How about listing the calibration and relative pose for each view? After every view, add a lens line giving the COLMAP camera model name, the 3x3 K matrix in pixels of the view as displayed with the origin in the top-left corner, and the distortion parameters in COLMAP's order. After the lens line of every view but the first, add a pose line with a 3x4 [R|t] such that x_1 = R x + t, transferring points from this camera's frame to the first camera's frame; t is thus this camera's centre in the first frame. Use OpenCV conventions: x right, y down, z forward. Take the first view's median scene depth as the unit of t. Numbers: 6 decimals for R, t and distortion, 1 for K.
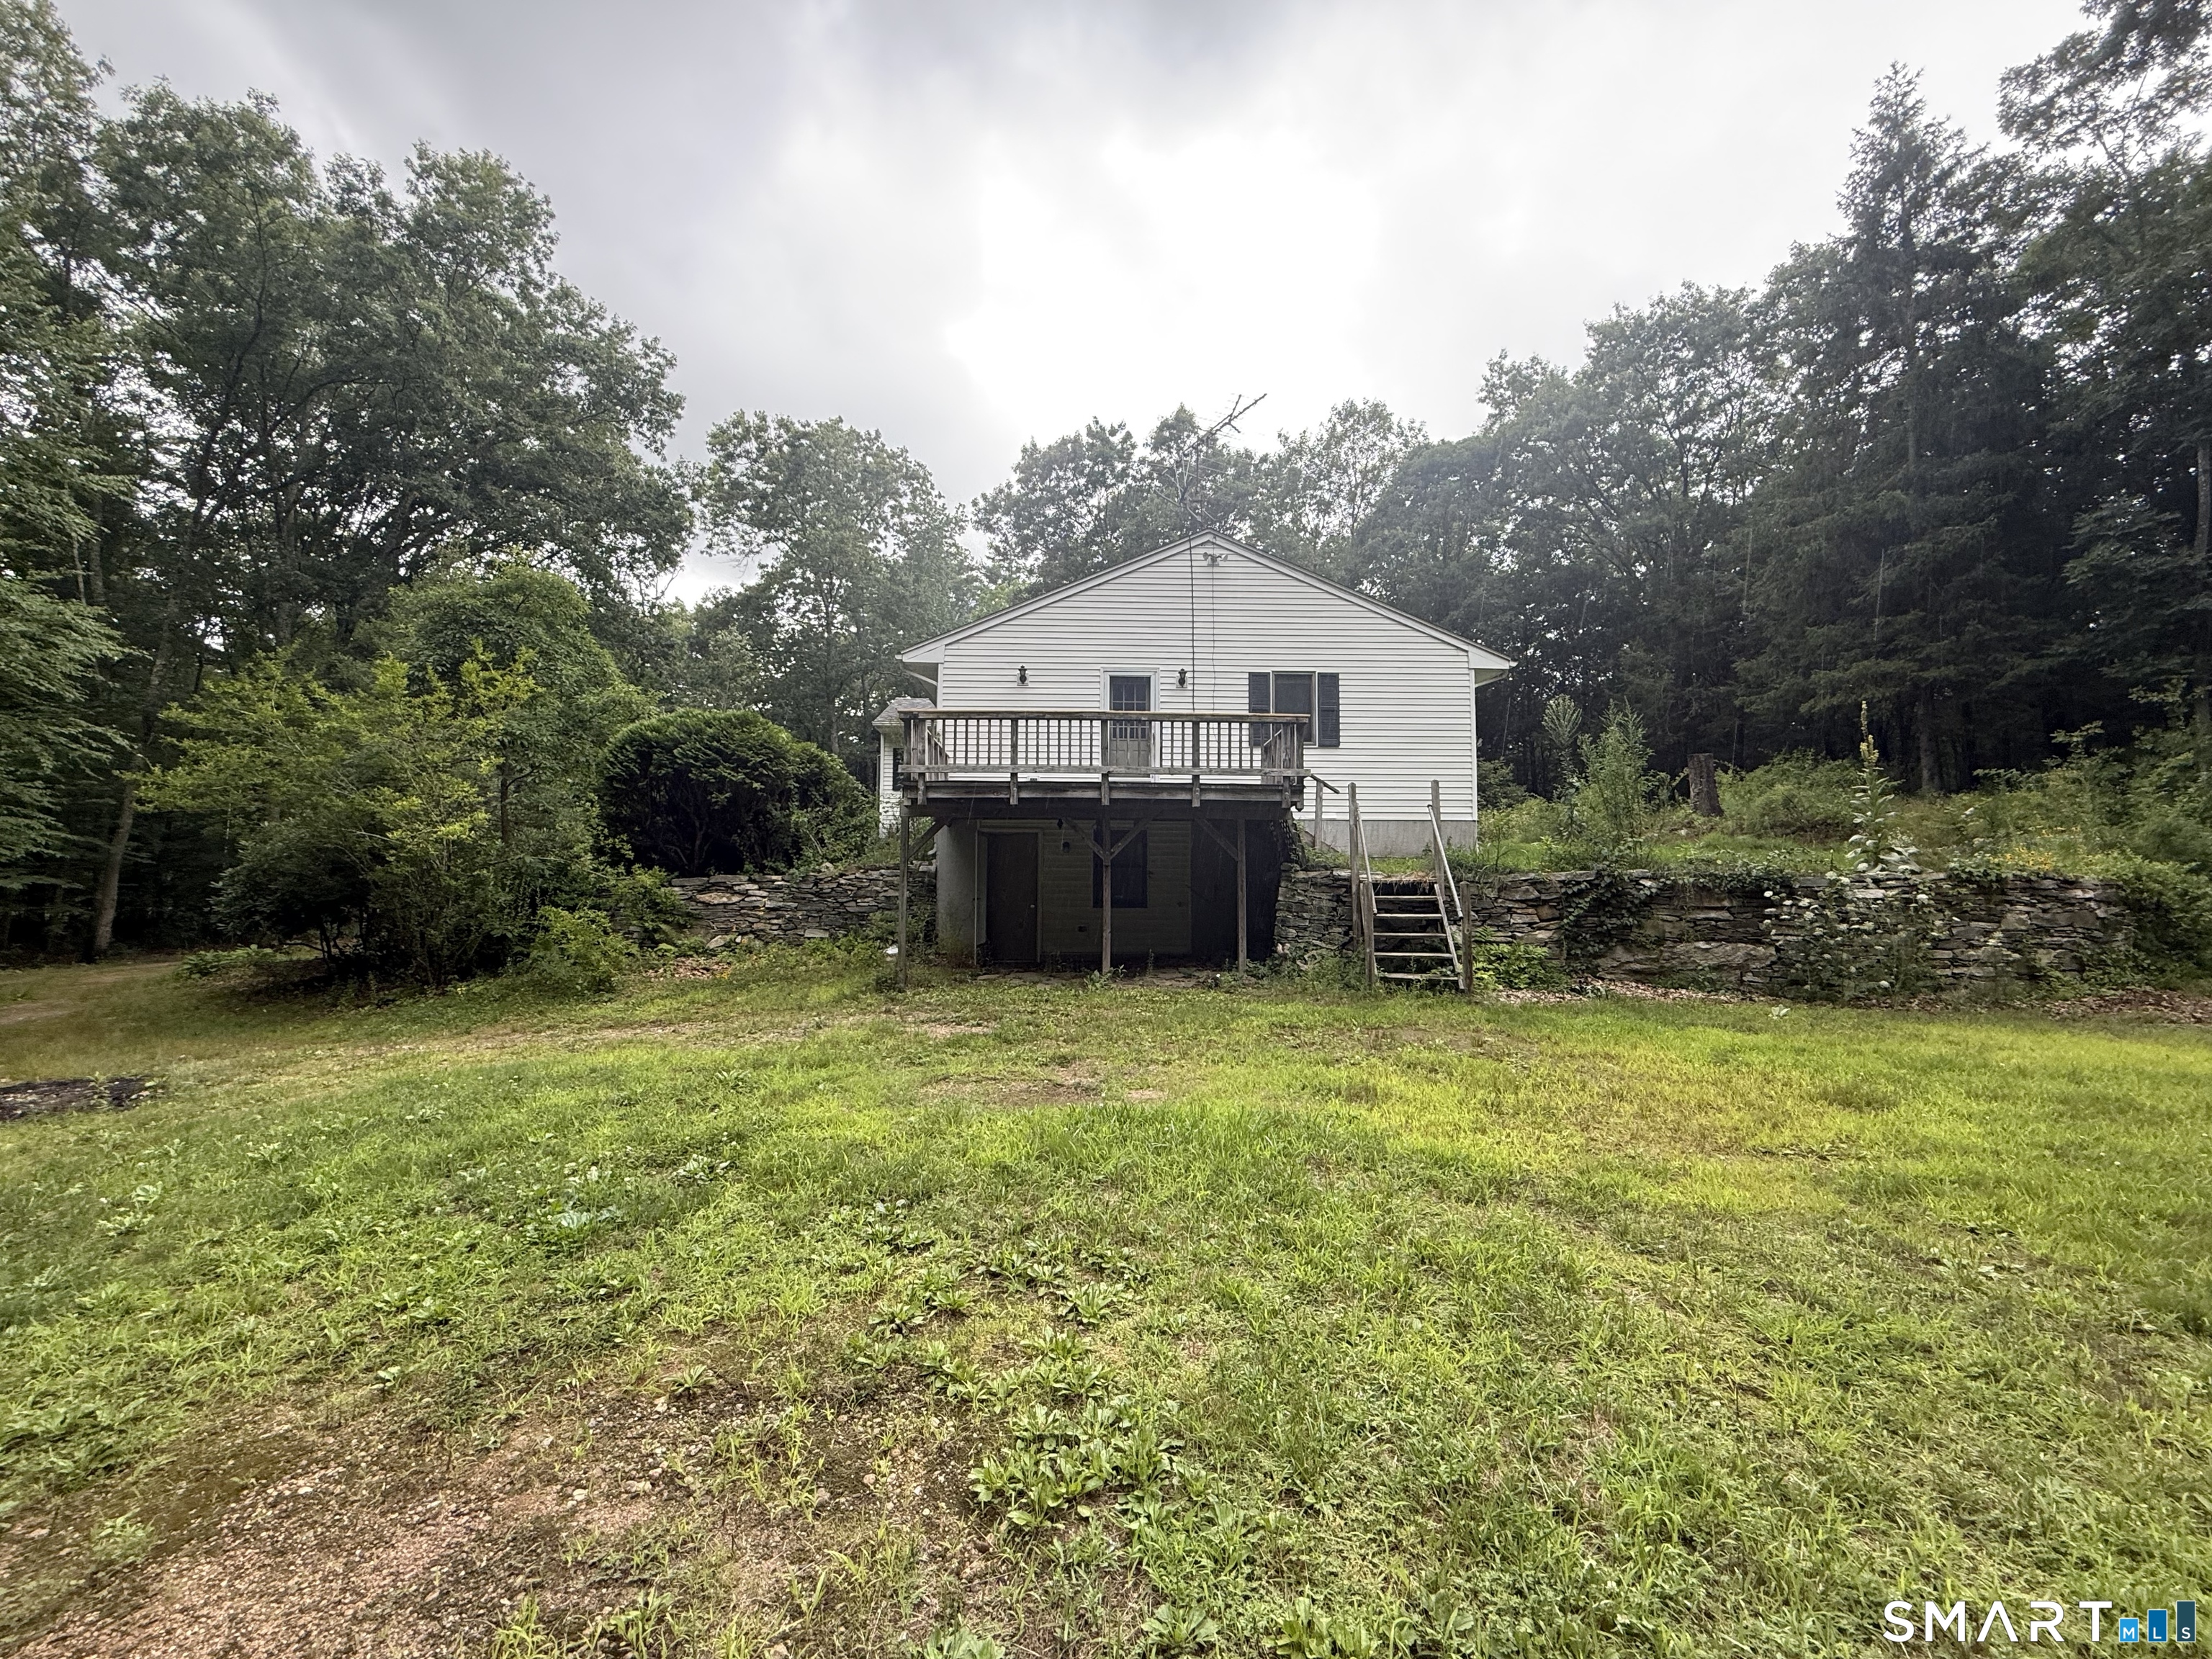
lens RADIAL K [[899.2, 0, 1111.5], [0, 899.2, 840.9], [0, 0, 1]] dist [0.001514, 0.000127]
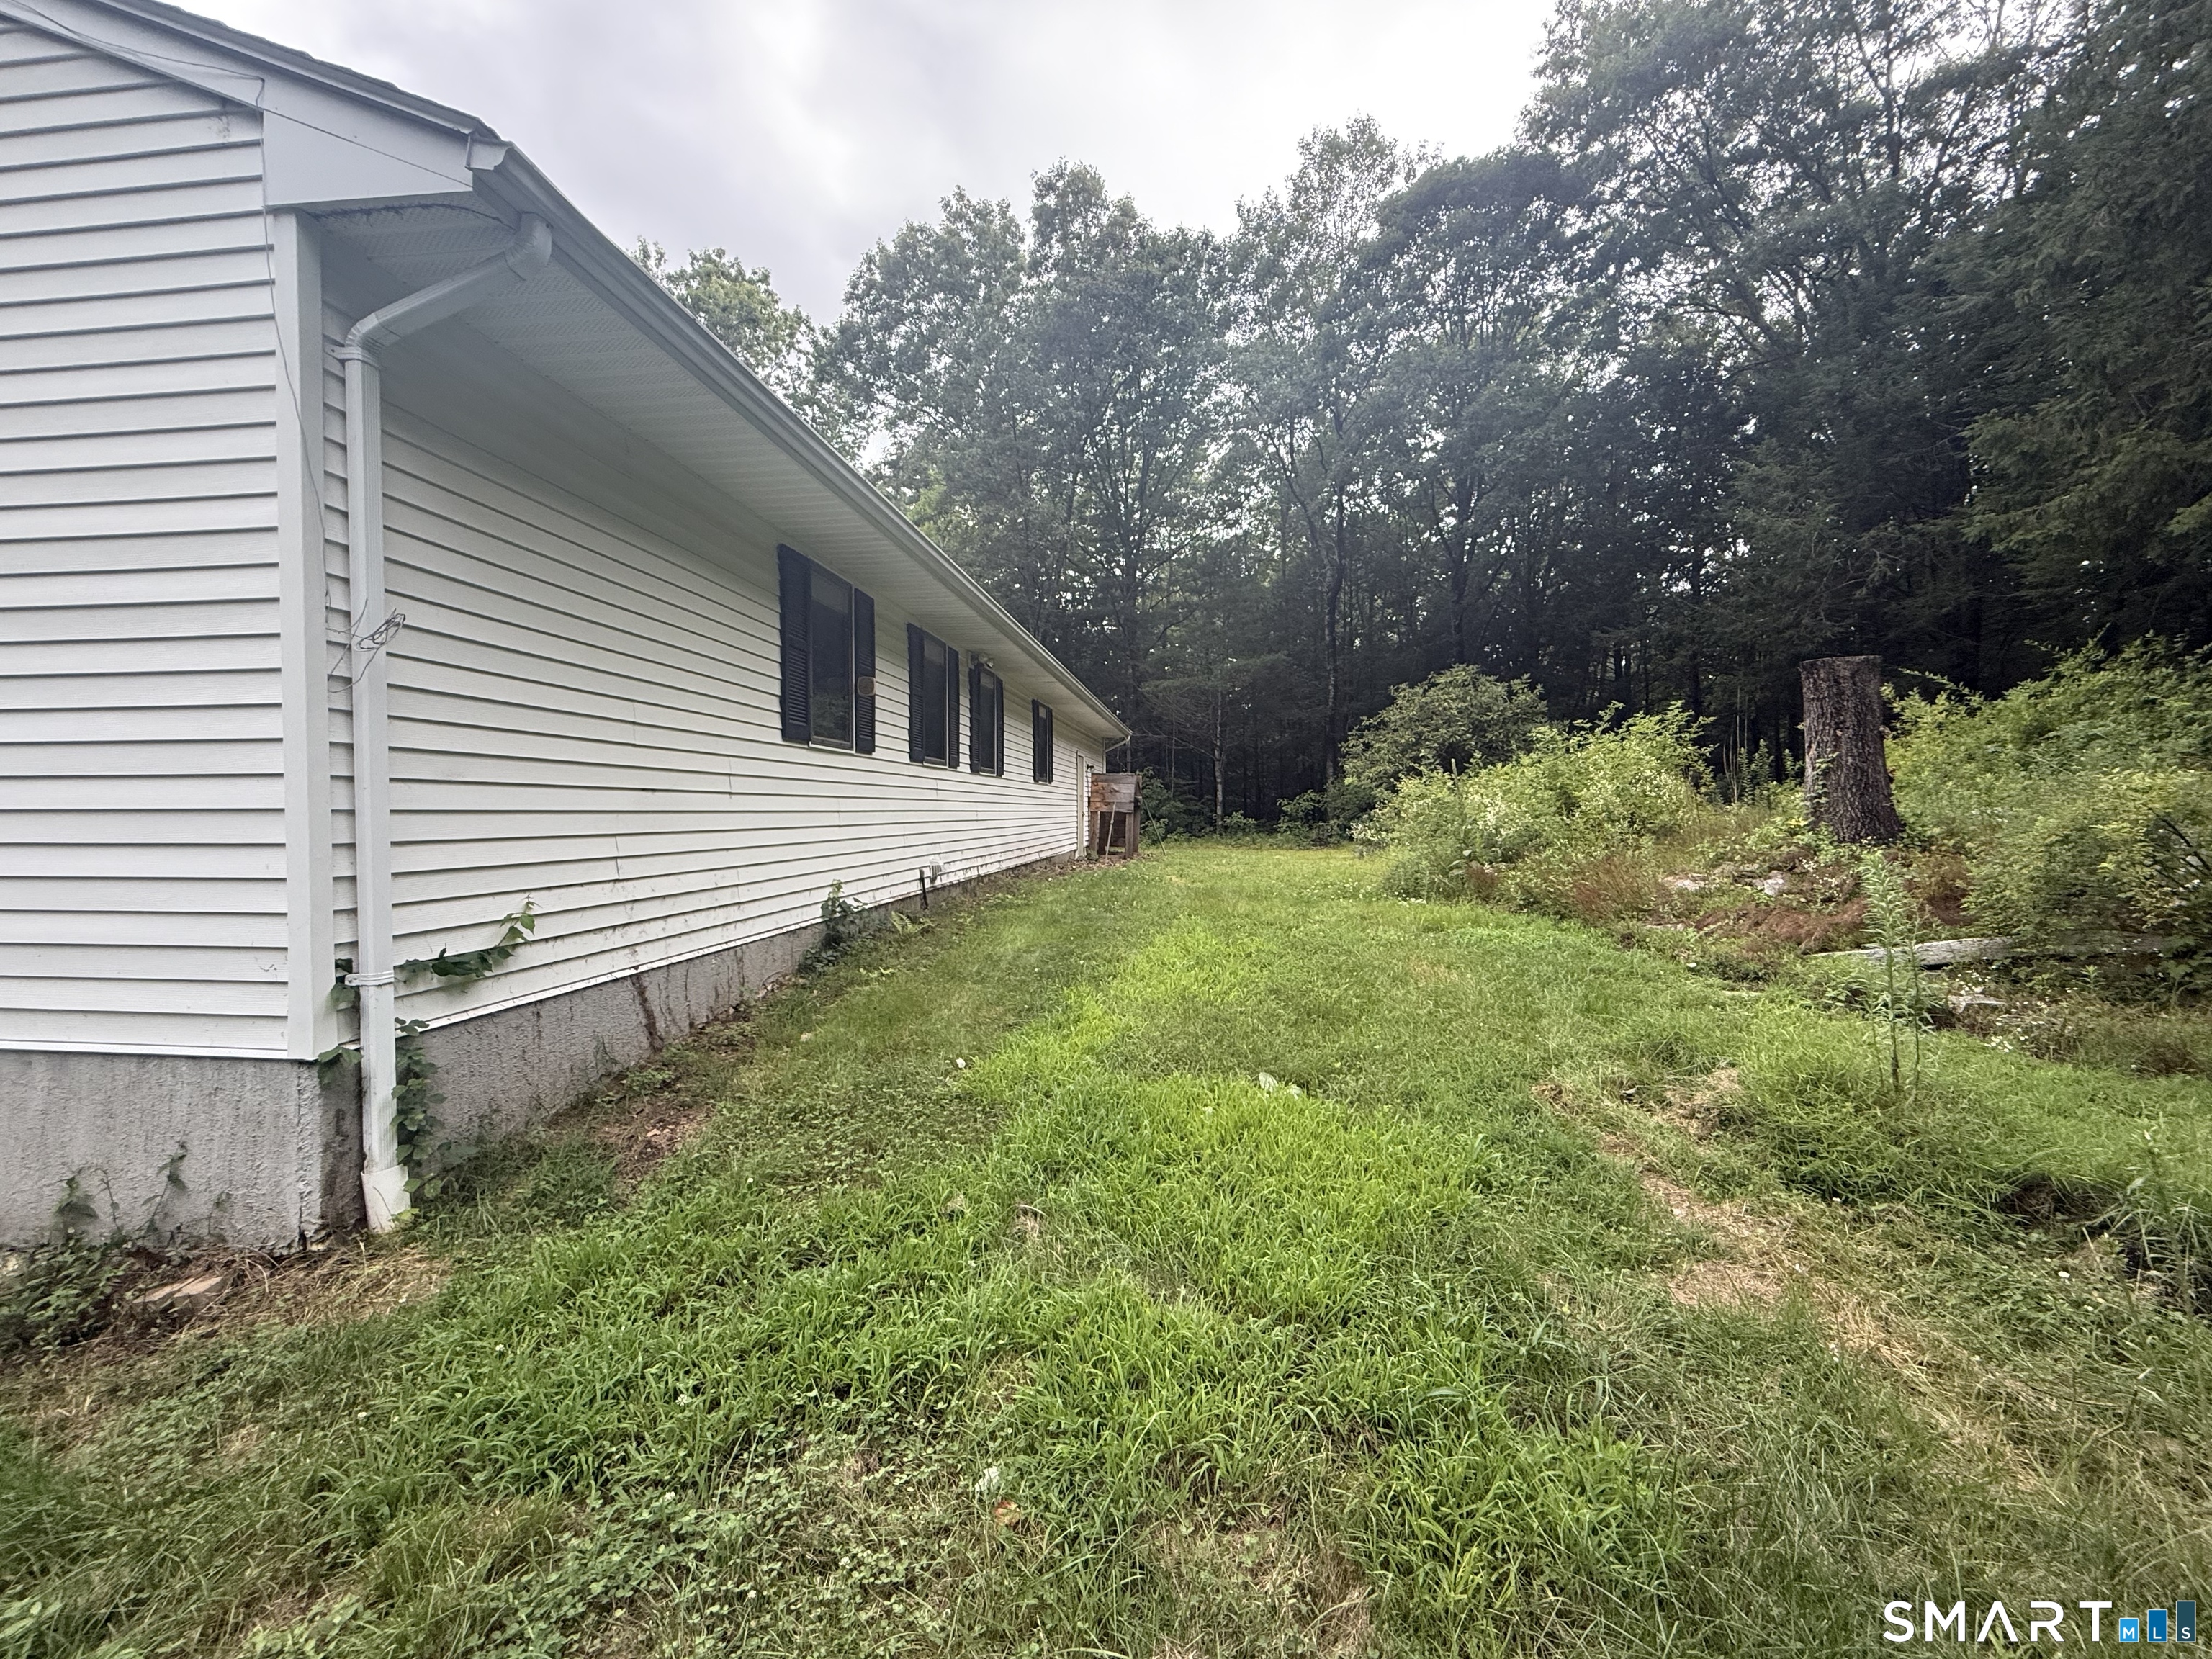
lens RADIAL K [[899.2, 0, 1091.2], [0, 899.2, 832.9], [0, 0, 1]] dist [0.001514, 0.000127]
pose [[0.986455, -0.002054, -0.164021, 0.283037], [0.014945, 0.996888, 0.077399, -0.041822], [0.163351, -0.078801, 0.983416, 0.399814]]
